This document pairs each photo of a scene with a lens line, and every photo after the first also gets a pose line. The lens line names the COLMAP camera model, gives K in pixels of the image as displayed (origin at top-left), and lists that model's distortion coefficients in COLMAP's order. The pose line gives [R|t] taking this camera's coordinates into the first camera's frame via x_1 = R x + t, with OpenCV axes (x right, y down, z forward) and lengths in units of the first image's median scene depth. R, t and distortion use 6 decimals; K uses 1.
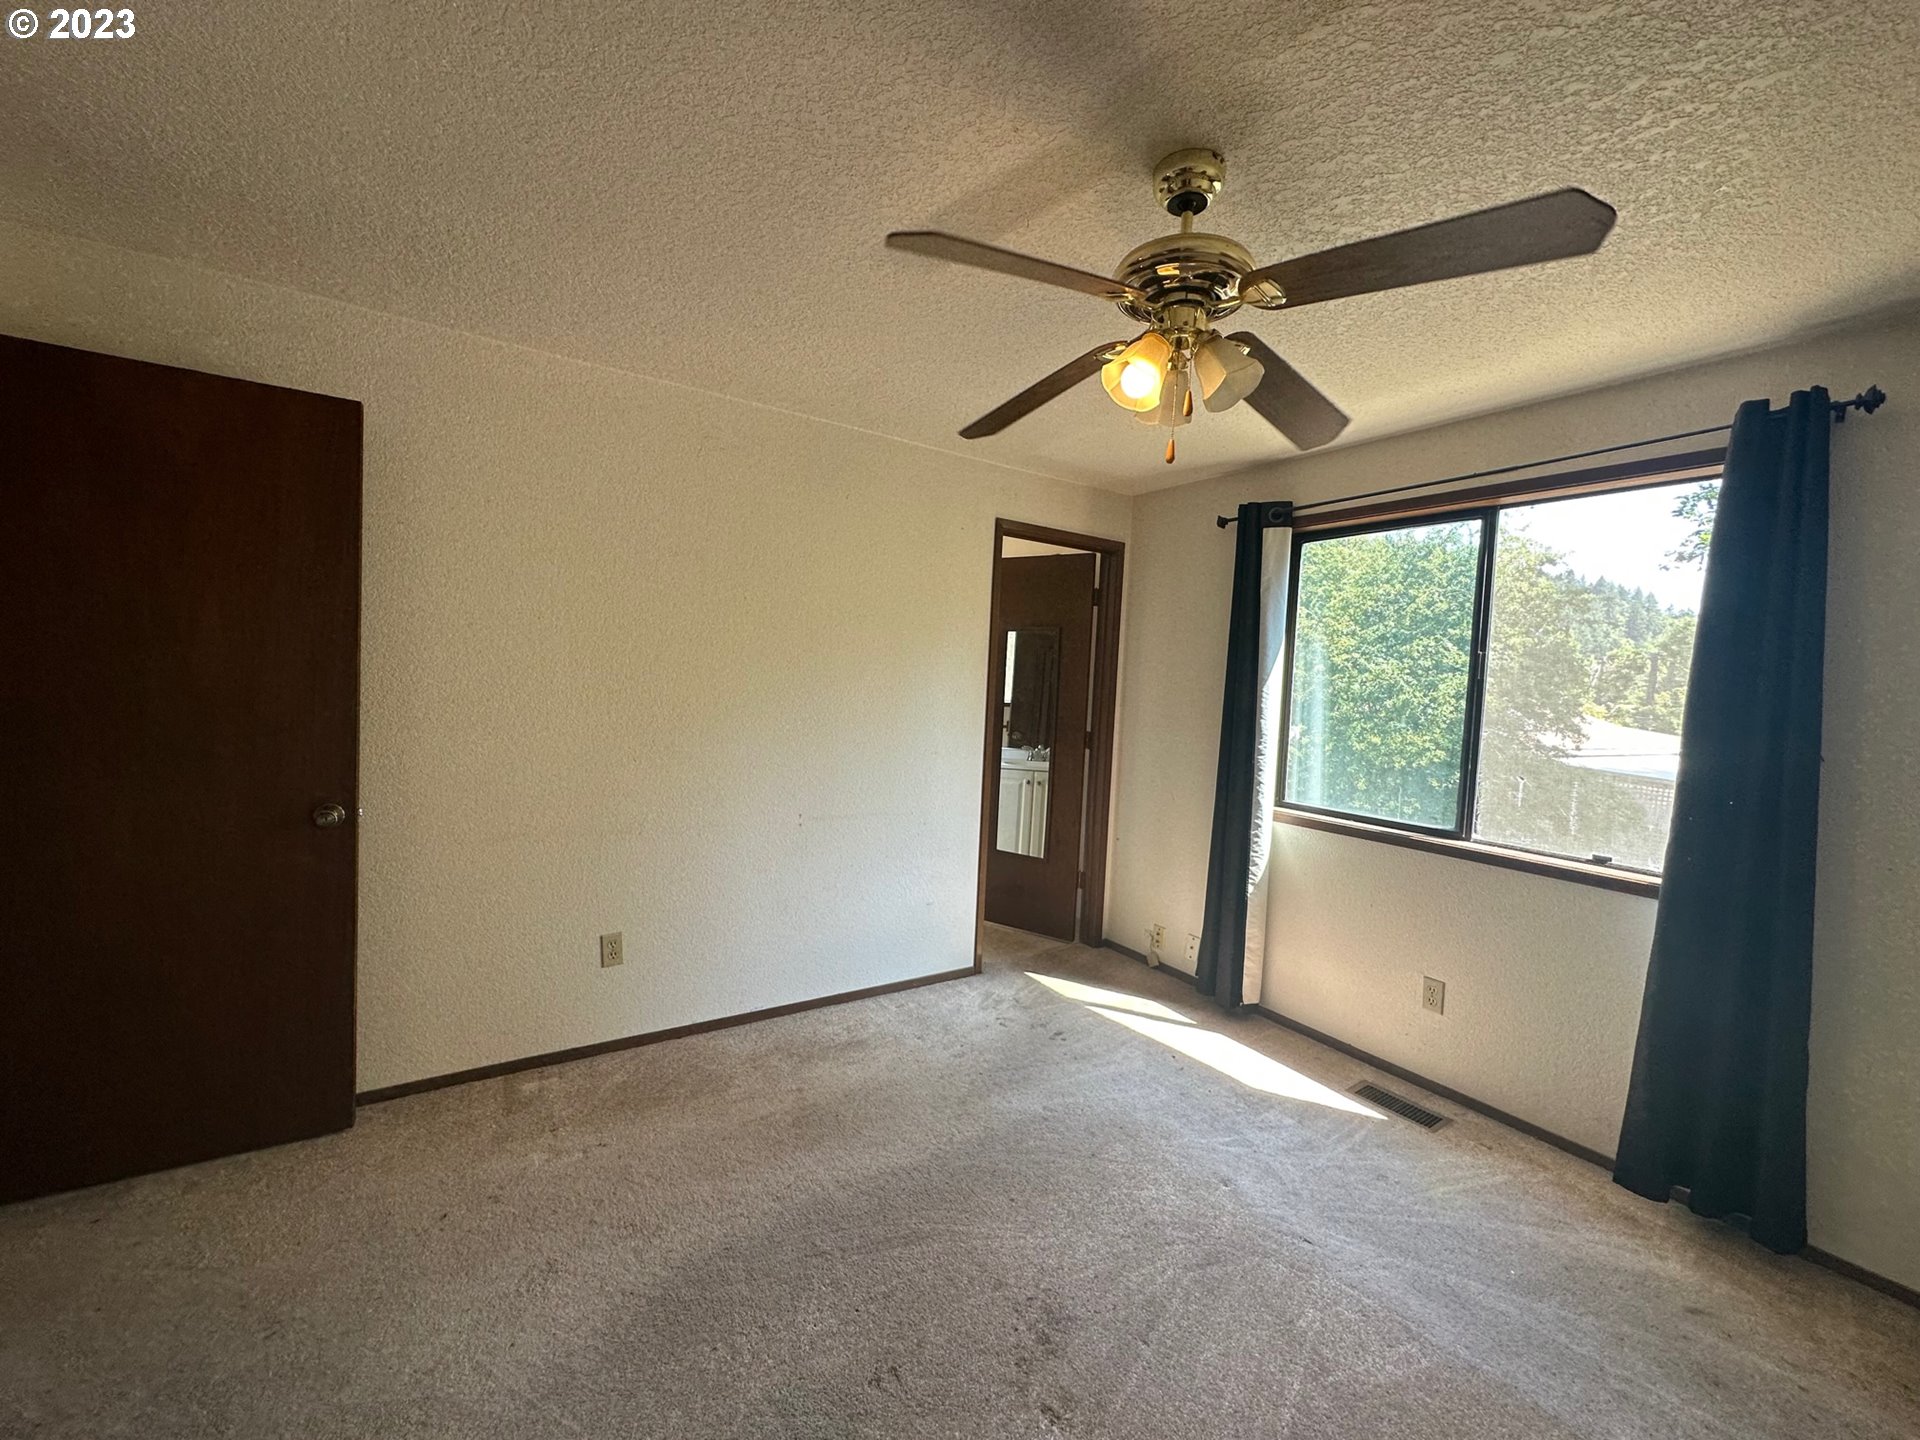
lens RADIAL K [[764.8, 0, 955.5], [0, 764.8, 718.5], [0, 0, 1]] dist [0.002107, -0.000040]
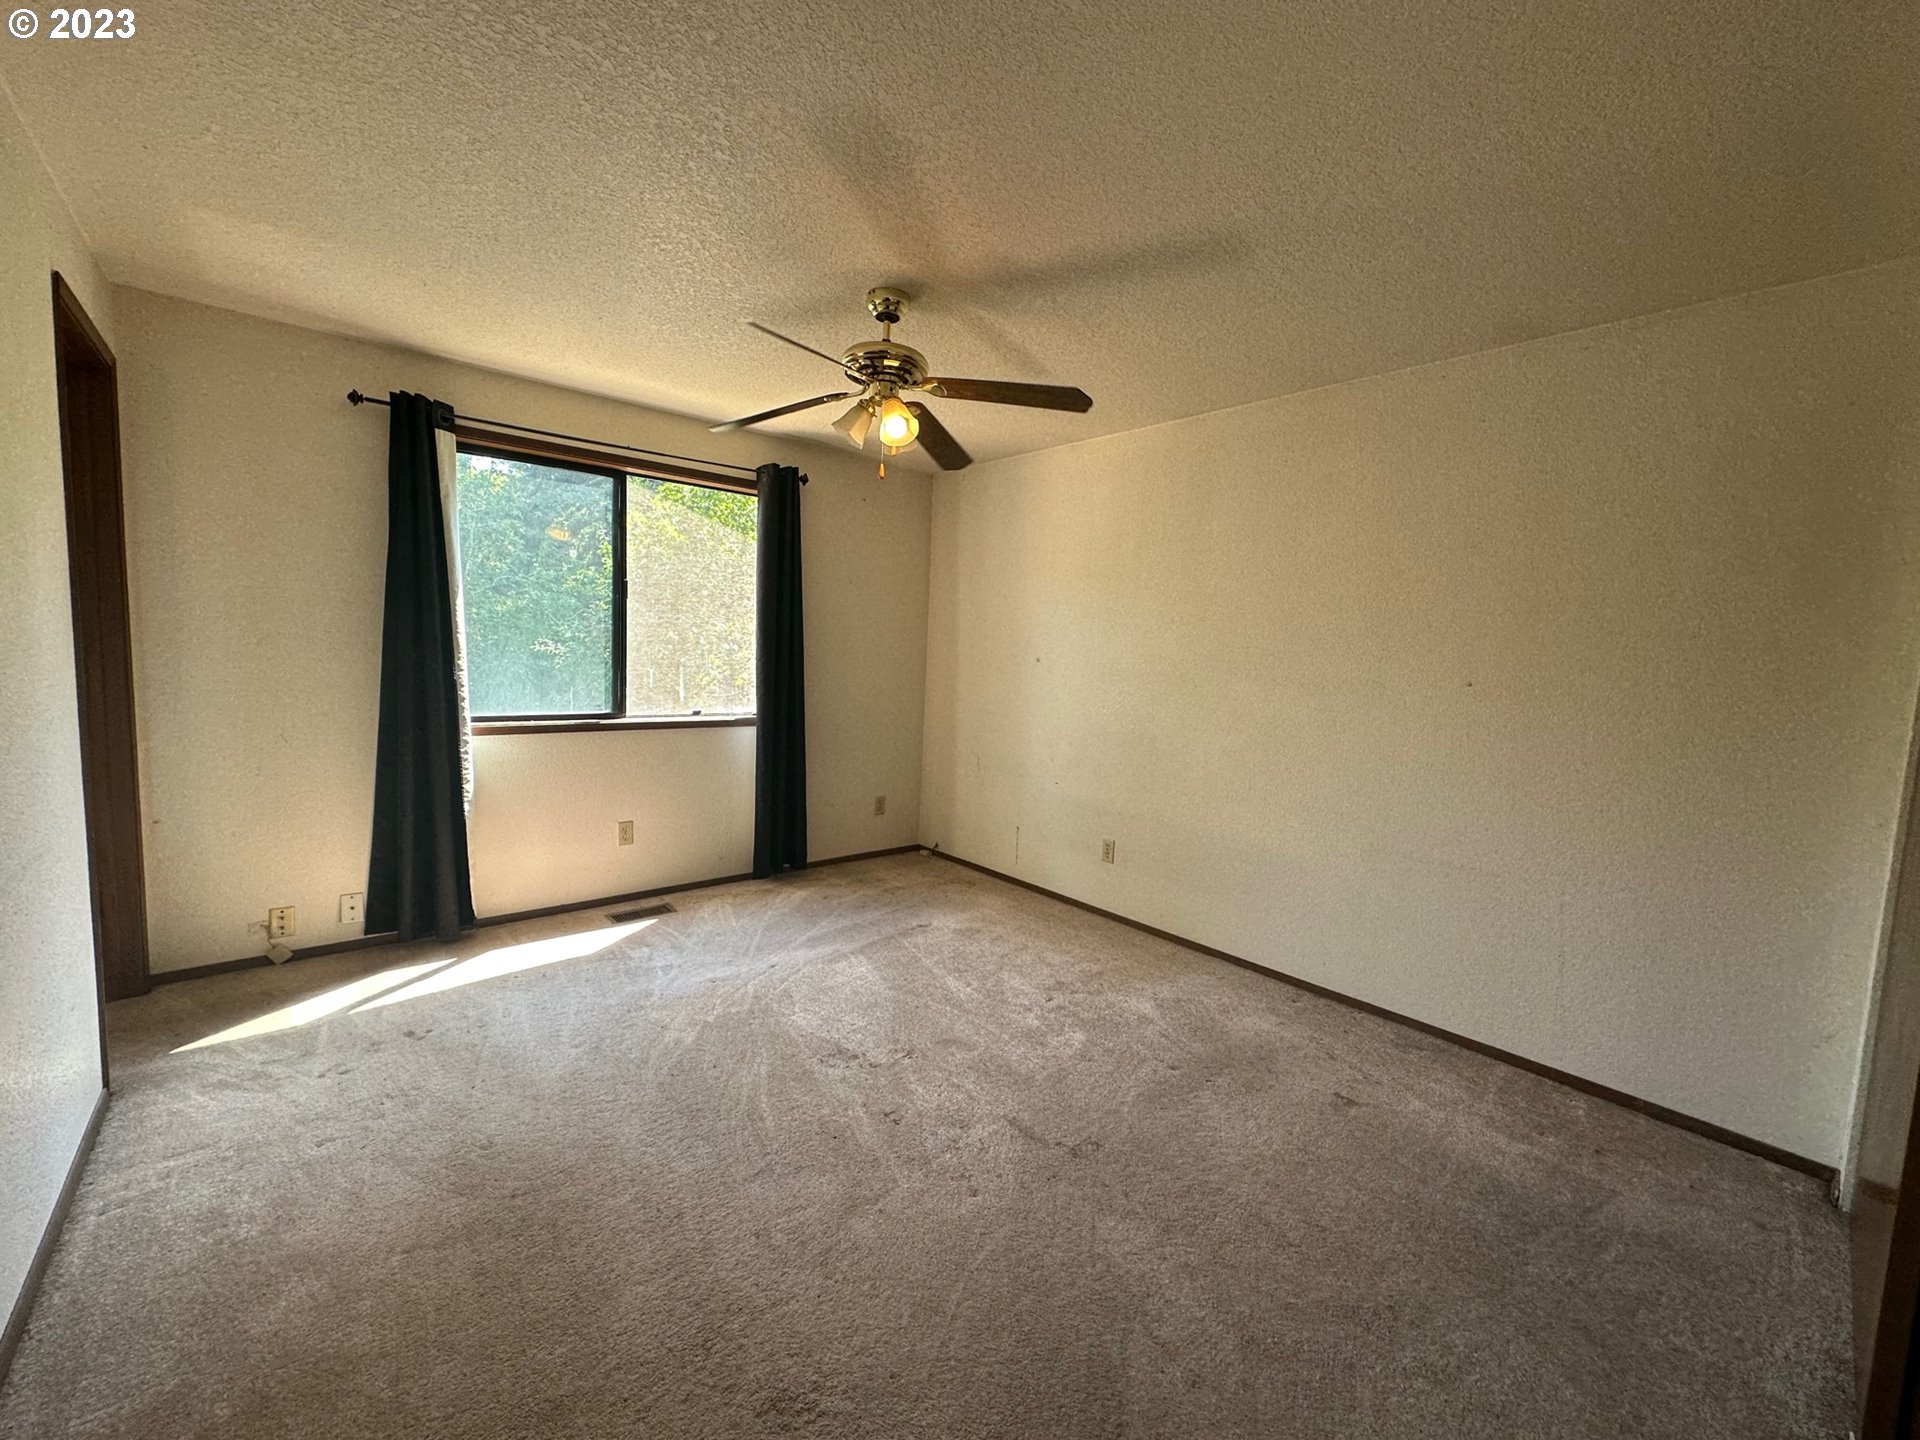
lens RADIAL K [[764.8, 0, 955.8], [0, 764.8, 721.8], [0, 0, 1]] dist [0.002107, -0.000040]
pose [[-0.128320, -0.141552, 0.981579, -0.690321], [0.008910, 0.989557, 0.143868, -0.023469], [-0.991693, 0.027207, -0.125719, 0.528455]]
